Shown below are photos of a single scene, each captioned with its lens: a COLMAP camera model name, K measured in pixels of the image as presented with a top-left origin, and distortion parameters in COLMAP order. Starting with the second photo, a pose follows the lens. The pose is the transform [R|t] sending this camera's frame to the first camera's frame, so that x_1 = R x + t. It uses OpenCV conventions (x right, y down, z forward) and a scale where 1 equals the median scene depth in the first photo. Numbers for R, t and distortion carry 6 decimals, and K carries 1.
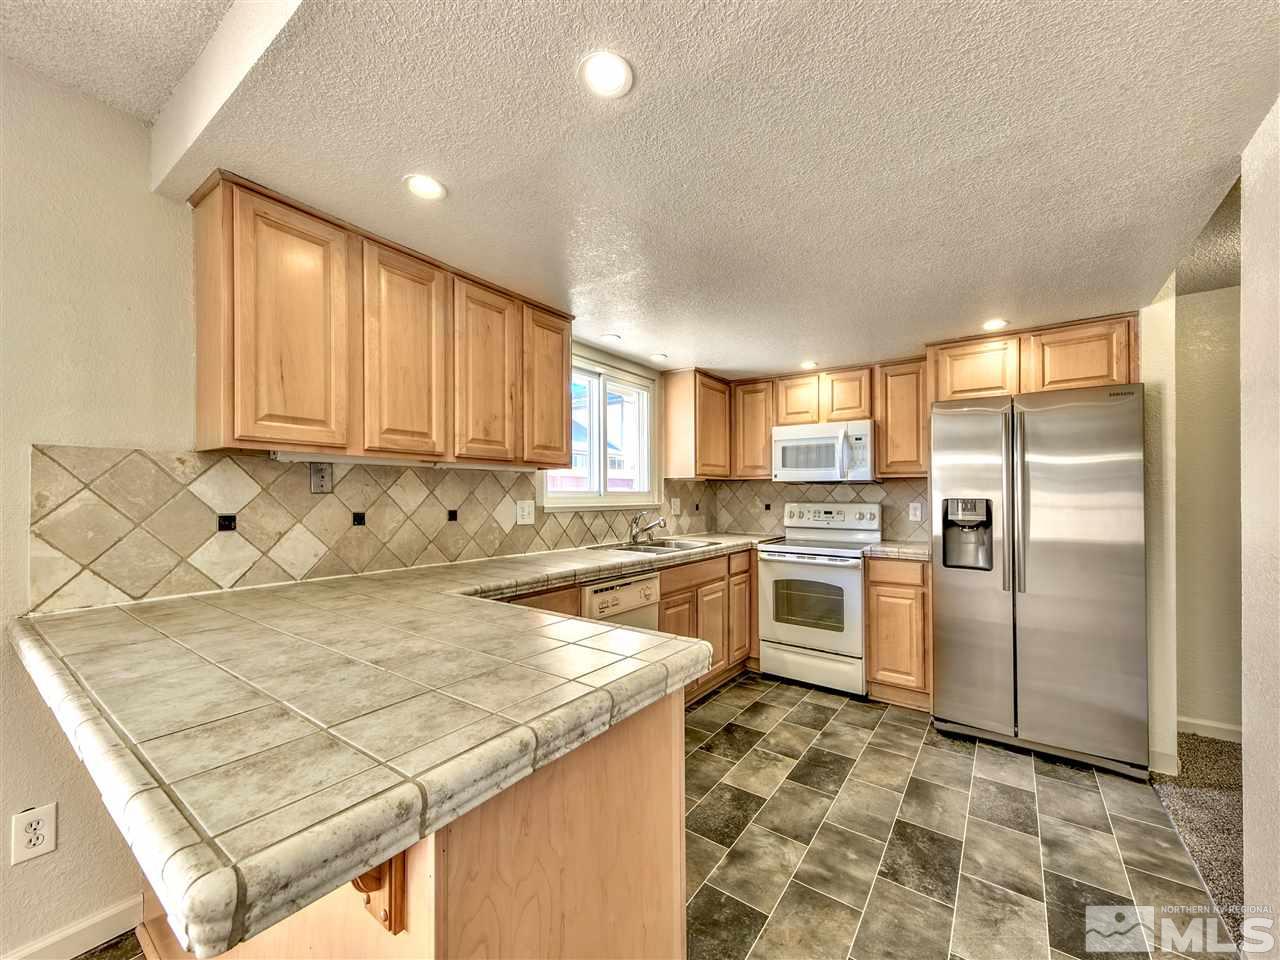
lens RADIAL K [[498.6, 0, 654.5], [0, 498.6, 495.1], [0, 0, 1]] dist [0.022503, 0.000473]
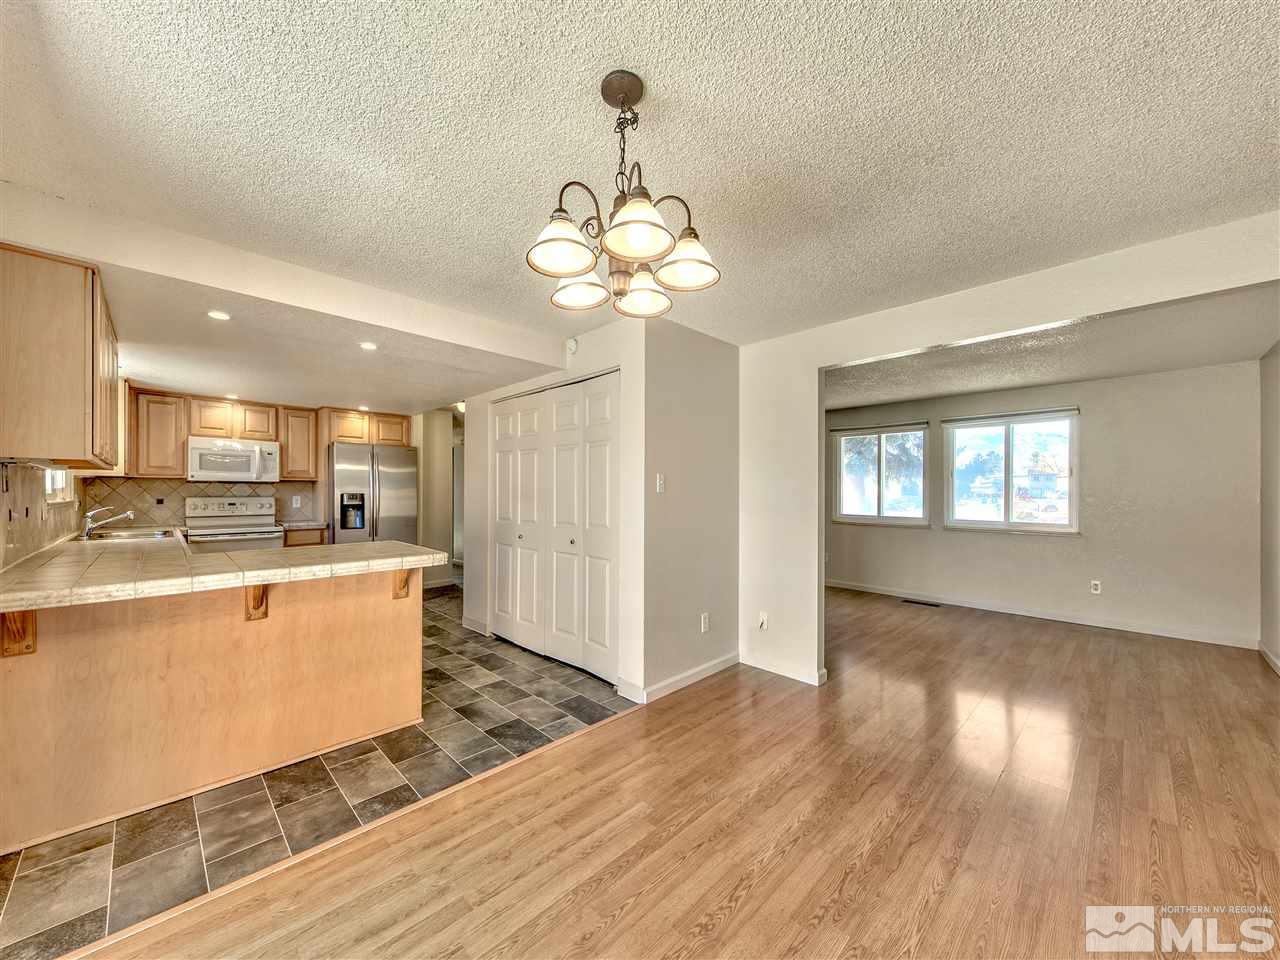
lens RADIAL K [[468.5, 0, 633.5], [0, 468.5, 488.1], [0, 0, 1]] dist [0.000029, -0.000659]
pose [[0.159731, 0.003961, 0.987153, -0.912644], [-0.005071, 0.999982, -0.003192, -0.012246], [-0.987148, -0.004496, 0.159748, -0.344644]]
